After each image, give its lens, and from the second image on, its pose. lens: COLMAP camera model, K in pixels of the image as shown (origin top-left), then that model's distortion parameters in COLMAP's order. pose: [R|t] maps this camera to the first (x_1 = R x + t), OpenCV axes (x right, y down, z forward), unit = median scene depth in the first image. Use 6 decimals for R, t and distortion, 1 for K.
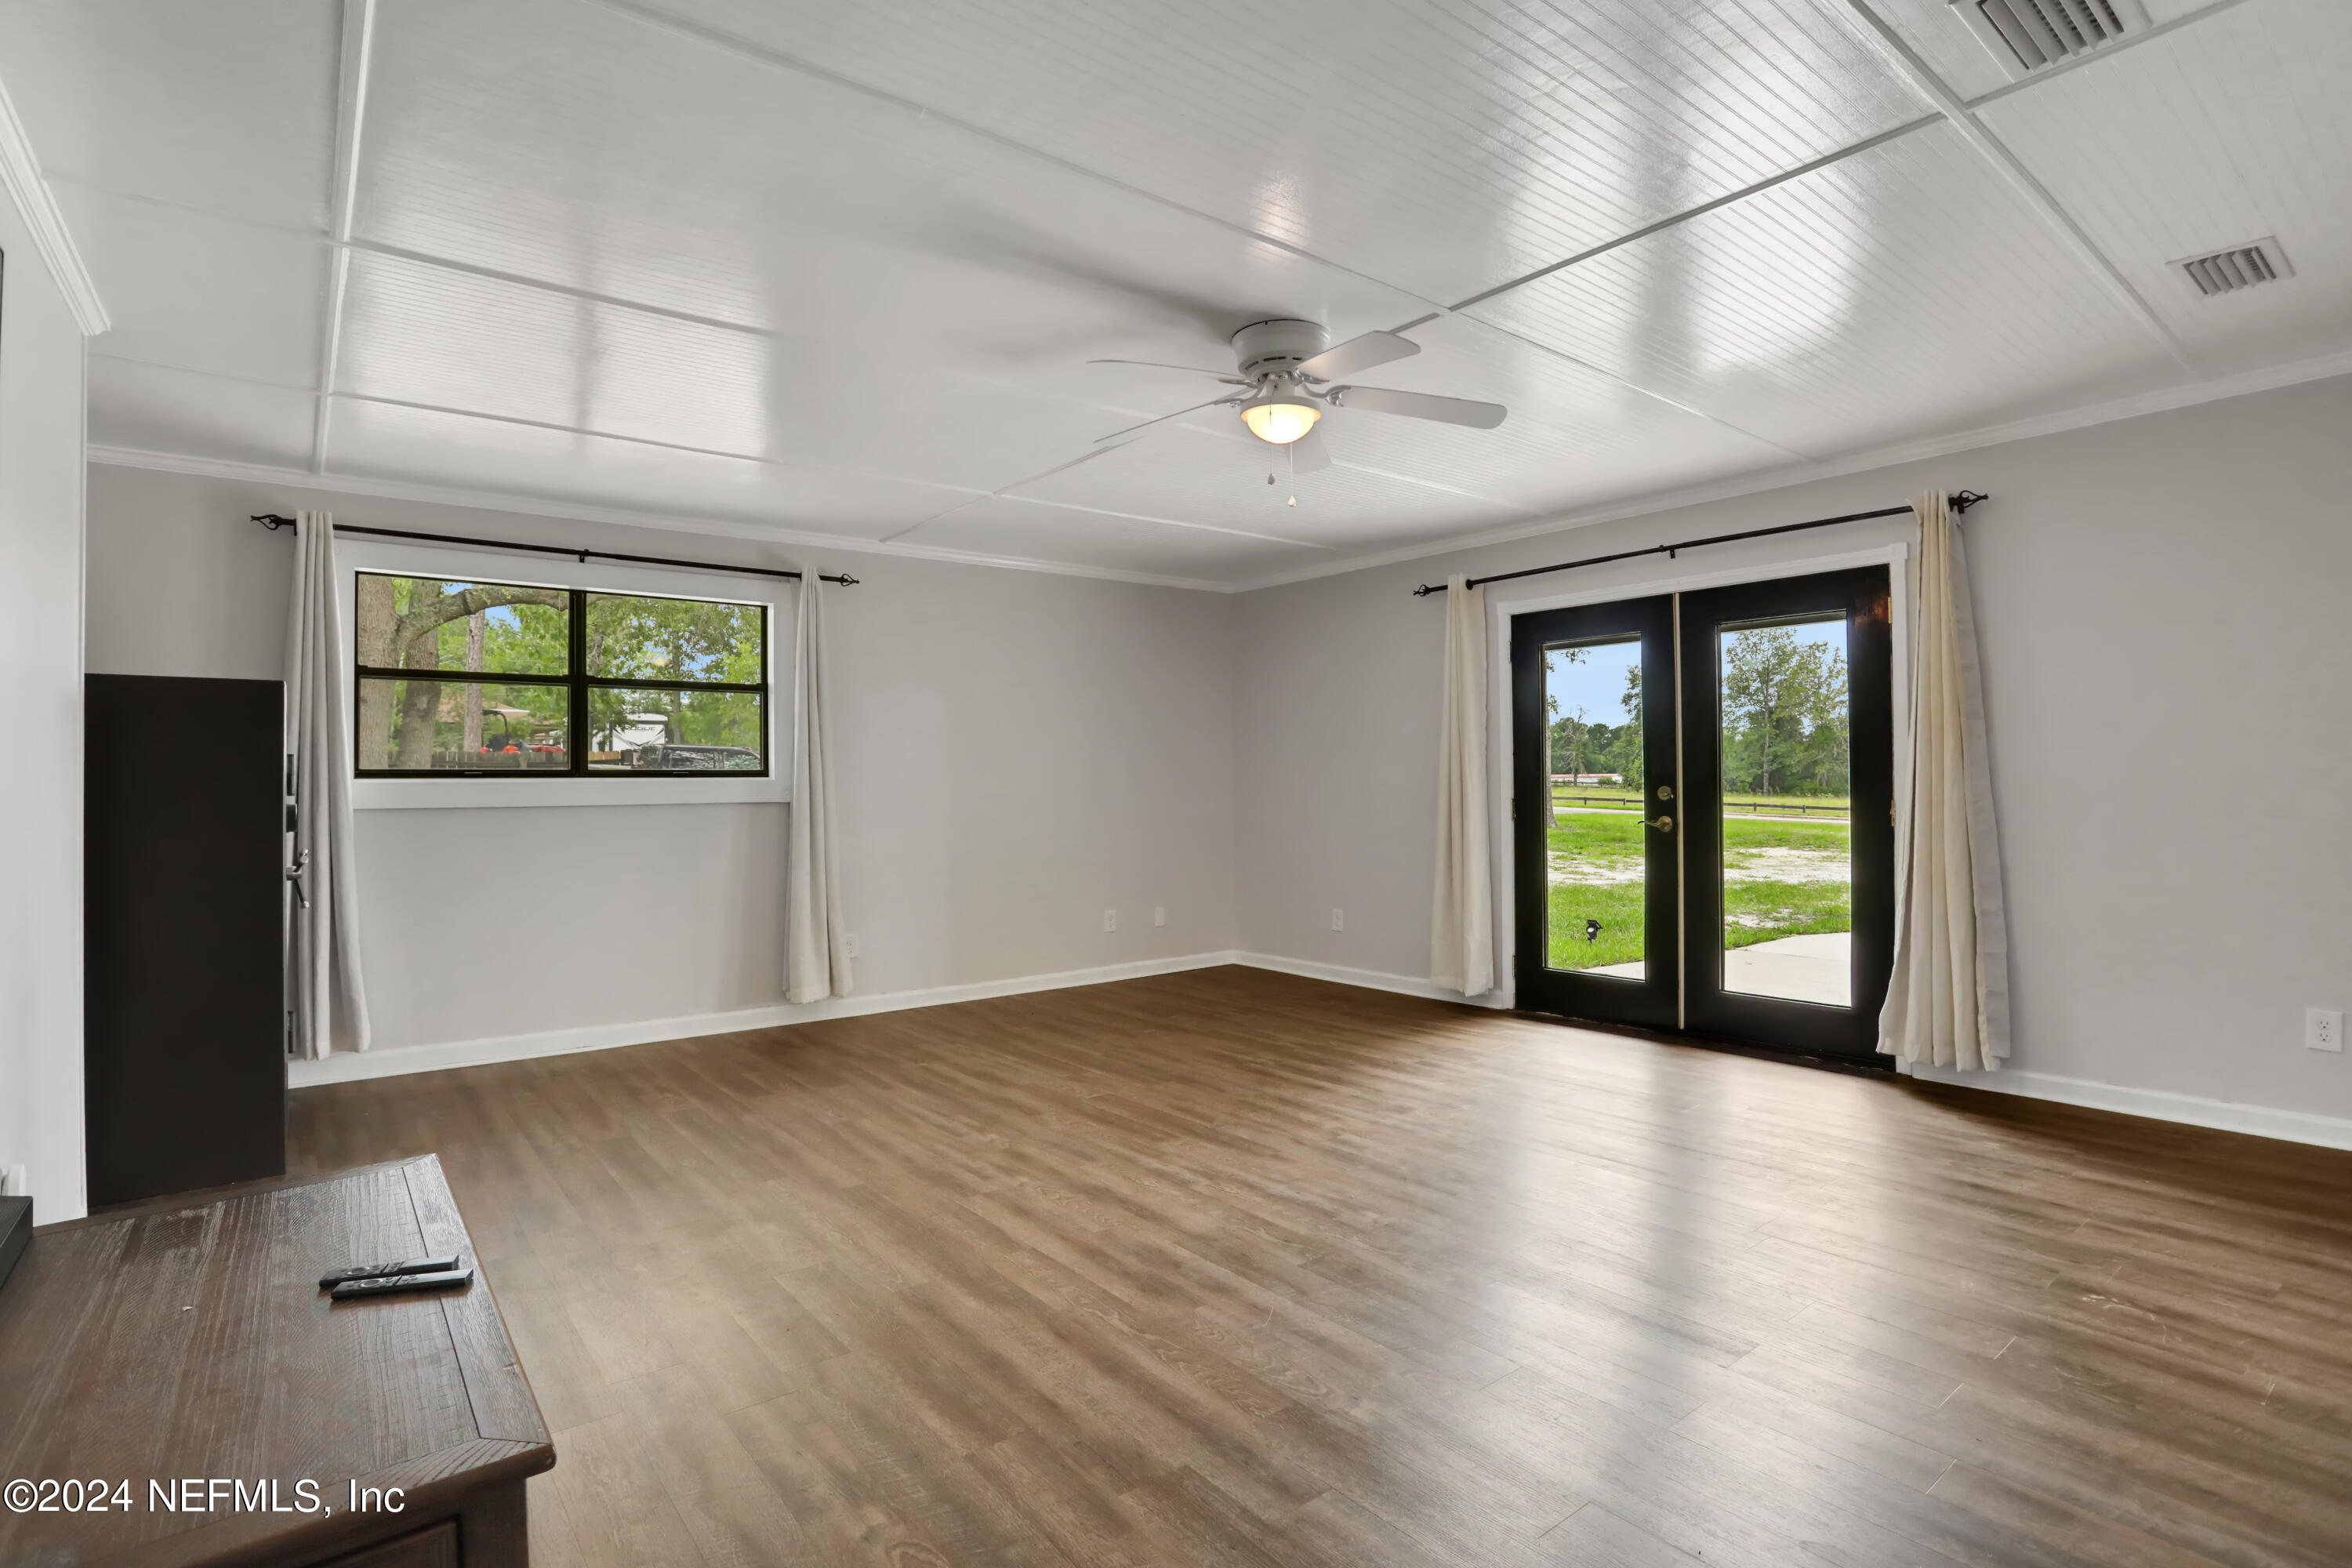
lens RADIAL K [[1168.7, 0, 1127.9], [0, 1168.7, 774.5], [0, 0, 1]] dist [-0.069361, 0.024945]
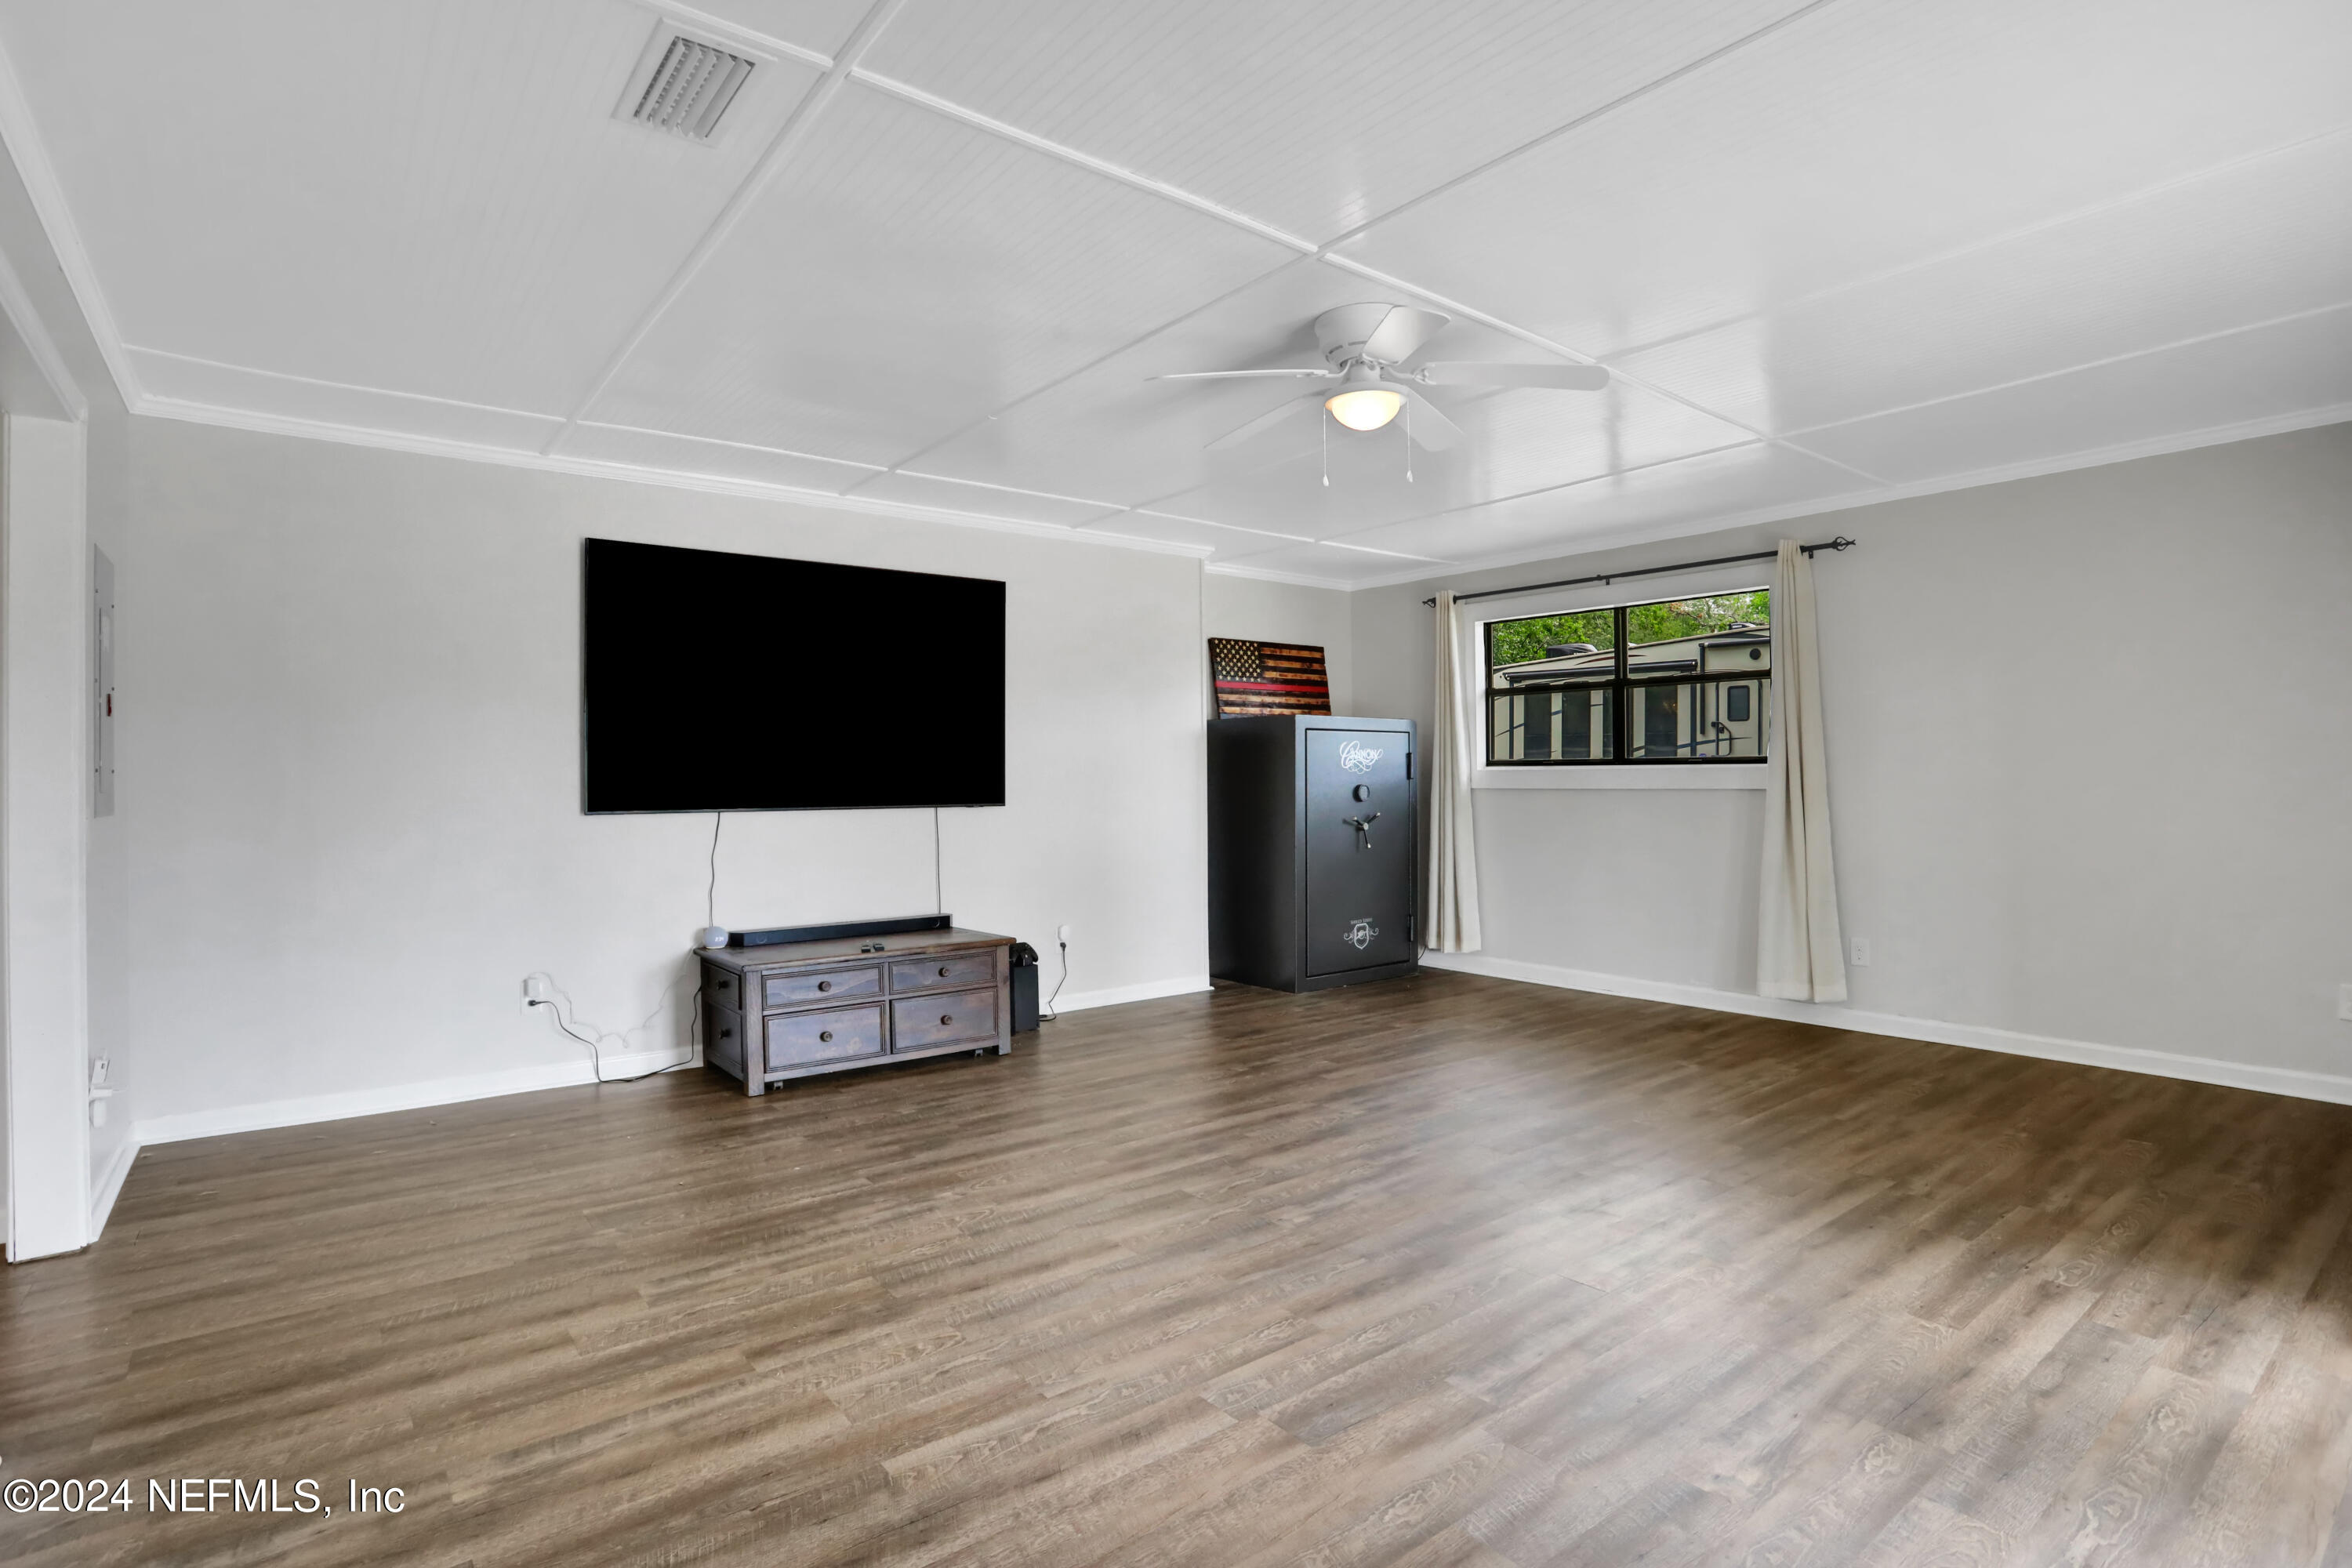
lens RADIAL K [[1168.7, 0, 1165.6], [0, 1168.7, 771.8], [0, 0, 1]] dist [-0.069361, 0.024945]
pose [[0.005014, 0.004118, -0.999979, 1.061934], [0.014086, 0.999892, 0.004188, -0.003766], [0.999888, -0.014107, 0.004956, 0.789274]]
